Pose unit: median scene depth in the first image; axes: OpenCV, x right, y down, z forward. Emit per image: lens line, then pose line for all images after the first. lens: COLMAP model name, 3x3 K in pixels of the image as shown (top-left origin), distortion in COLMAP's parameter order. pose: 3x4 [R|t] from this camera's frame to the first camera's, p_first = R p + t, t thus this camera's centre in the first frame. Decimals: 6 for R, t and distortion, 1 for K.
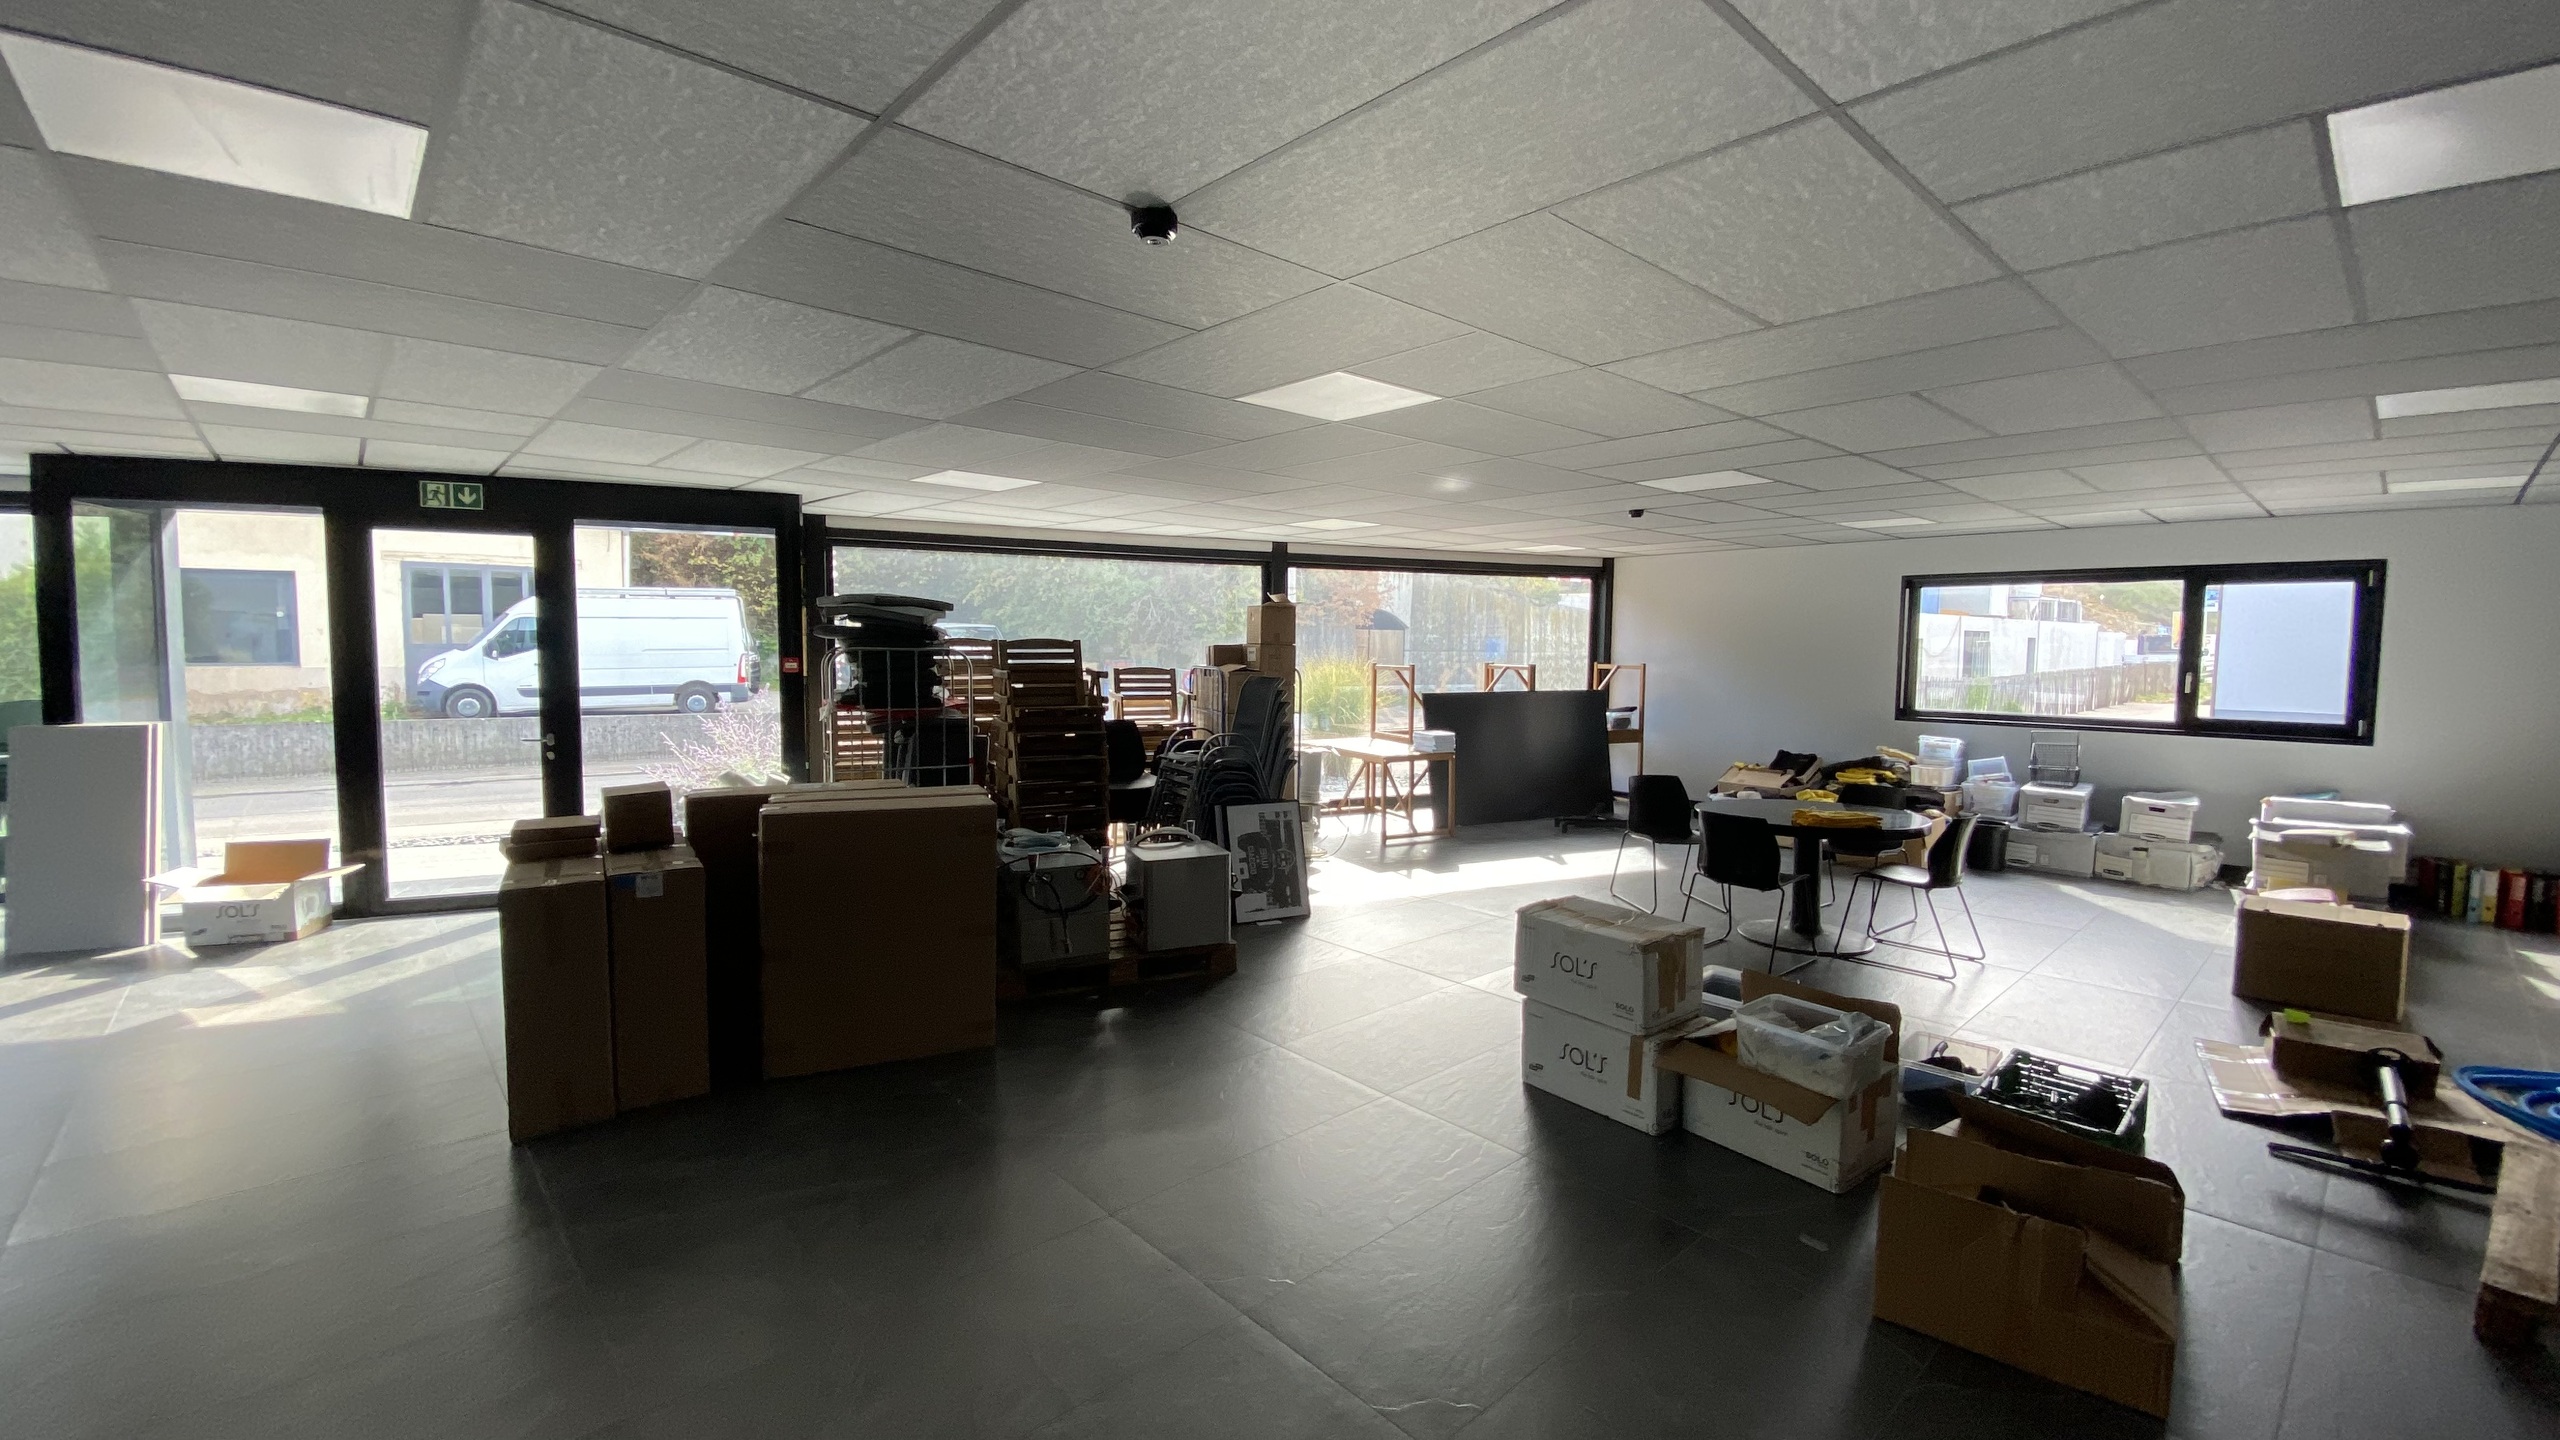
lens RADIAL K [[1039.4, 0, 1286.5], [0, 1039.4, 719.6], [0, 0, 1]] dist [0.018800, -0.020592]
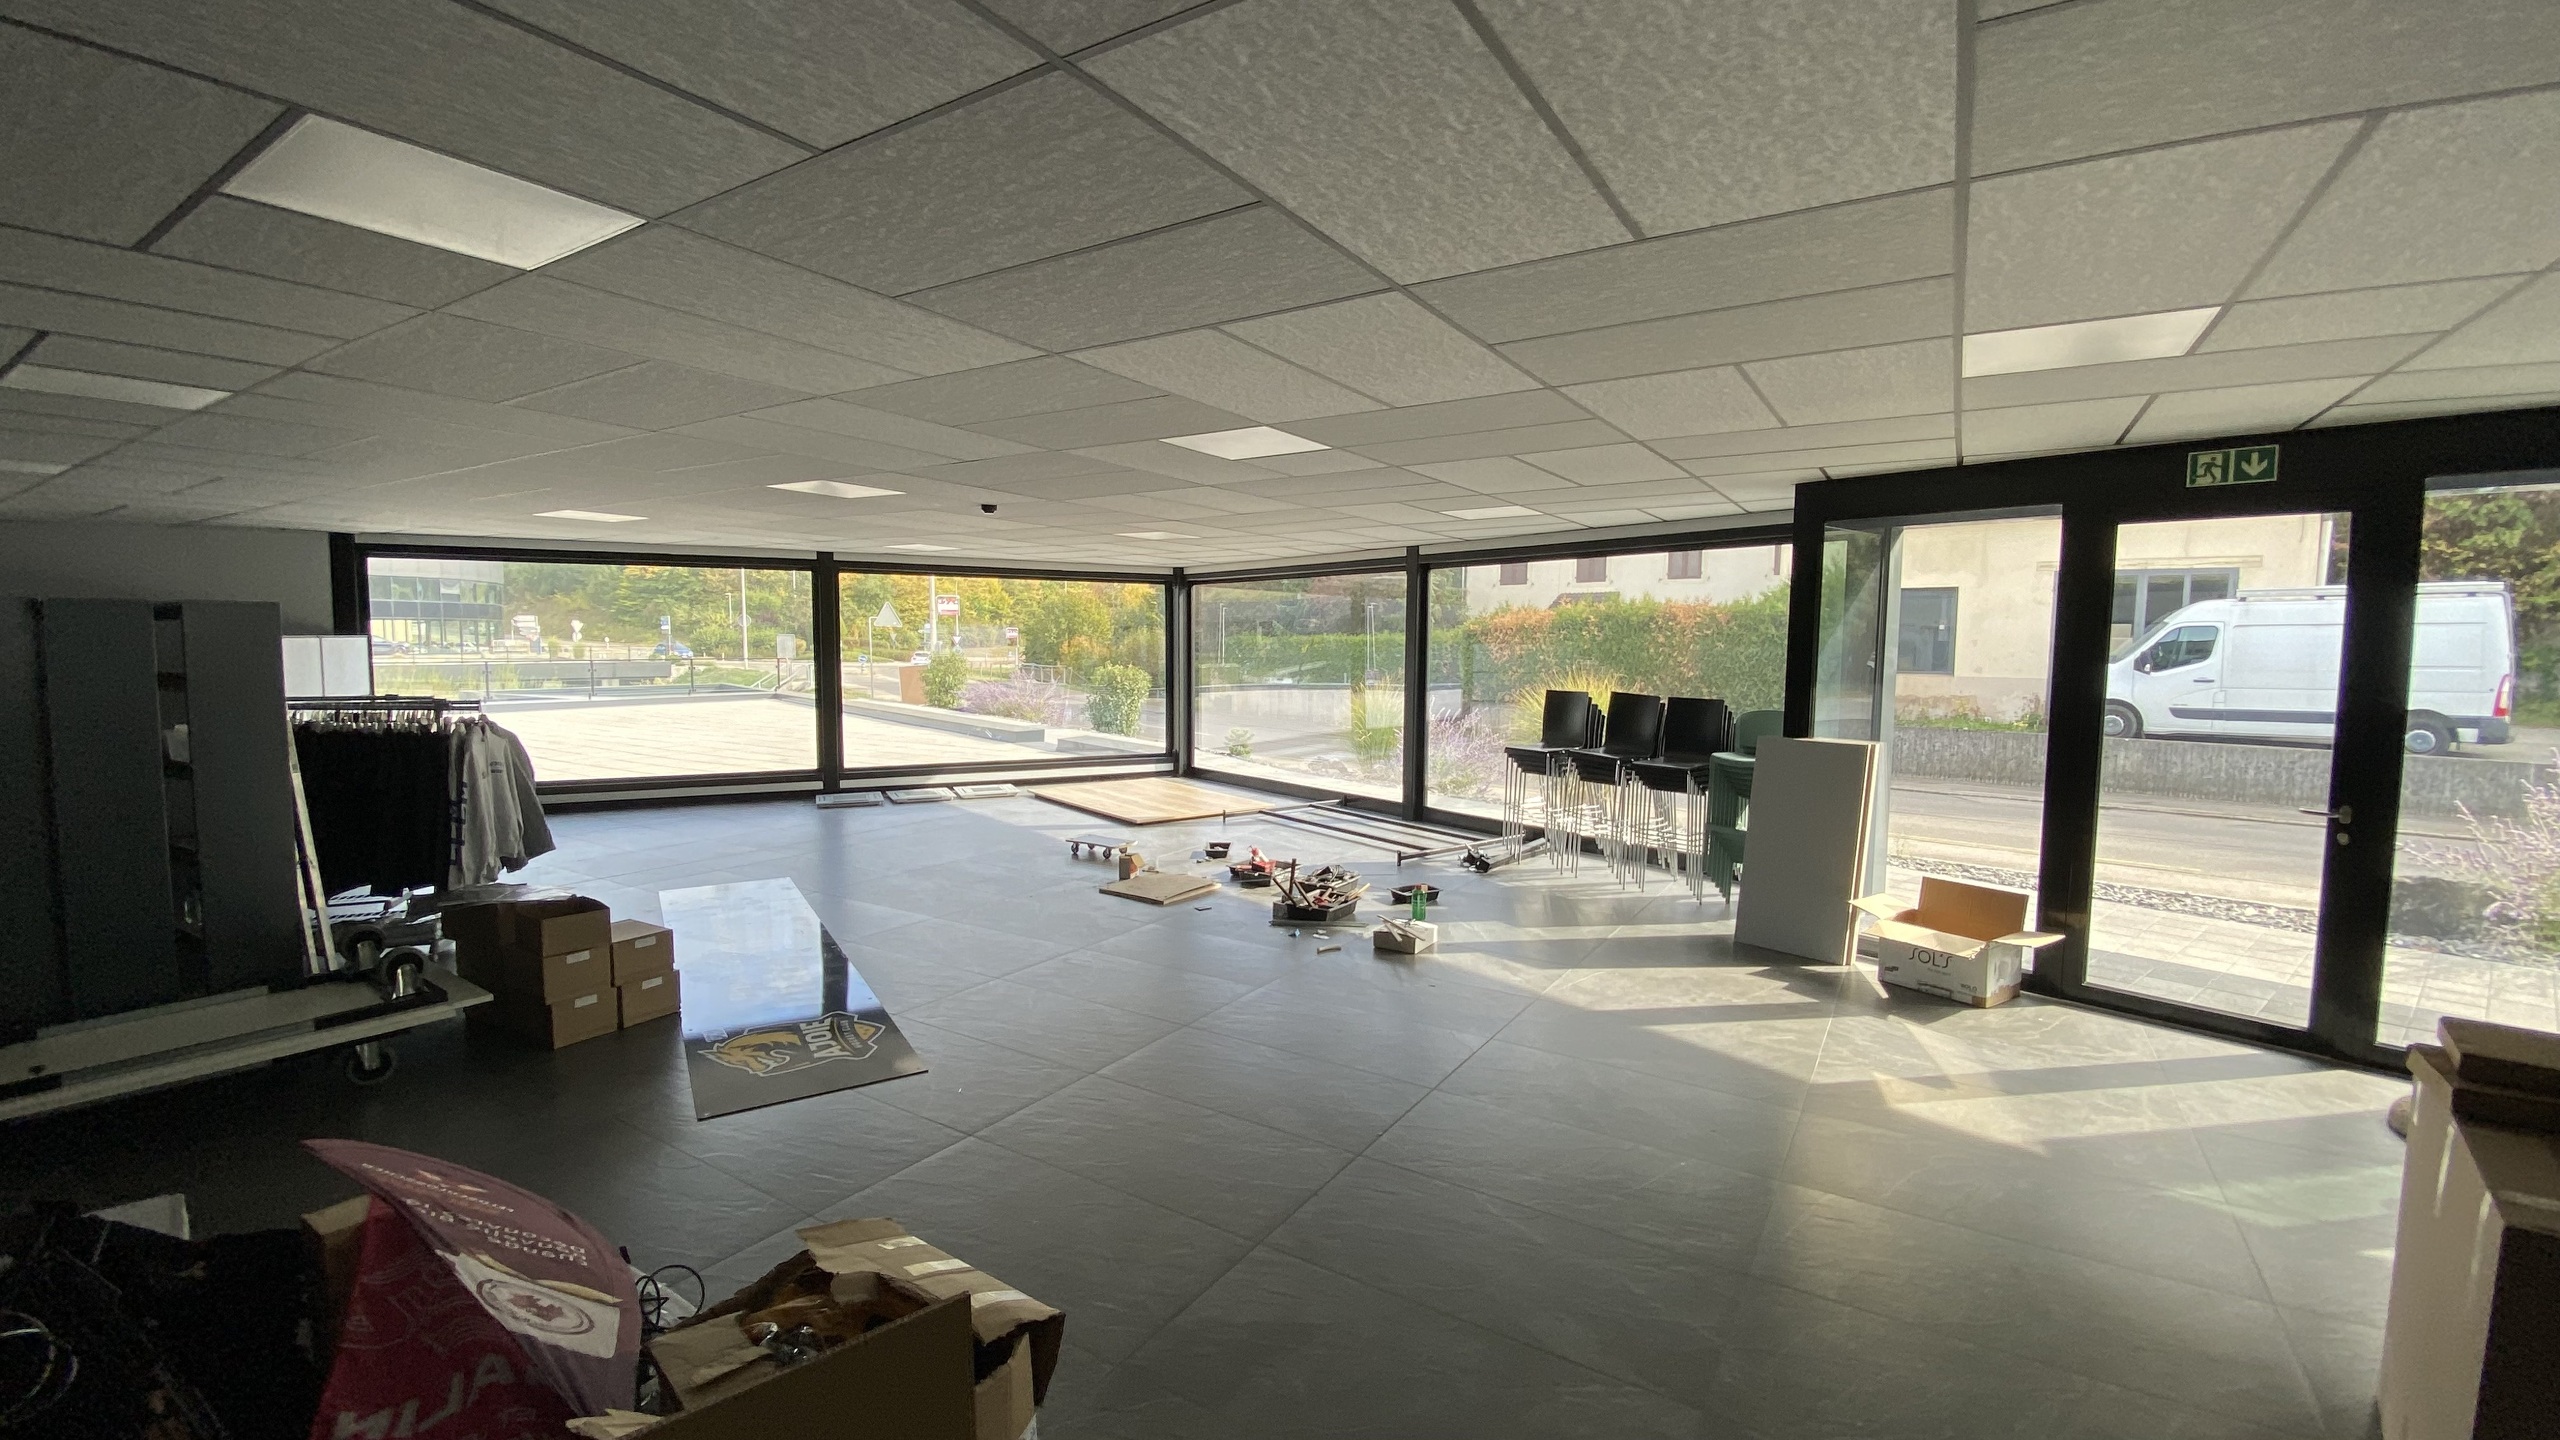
lens RADIAL K [[1039.4, 0, 1286.5], [0, 1039.4, 719.6], [0, 0, 1]] dist [0.018800, -0.020592]
pose [[0.254778, 0.066730, -0.964694, -0.252520], [-0.074298, 0.996018, 0.049274, -0.024649], [0.964141, 0.059121, 0.258722, 0.180932]]
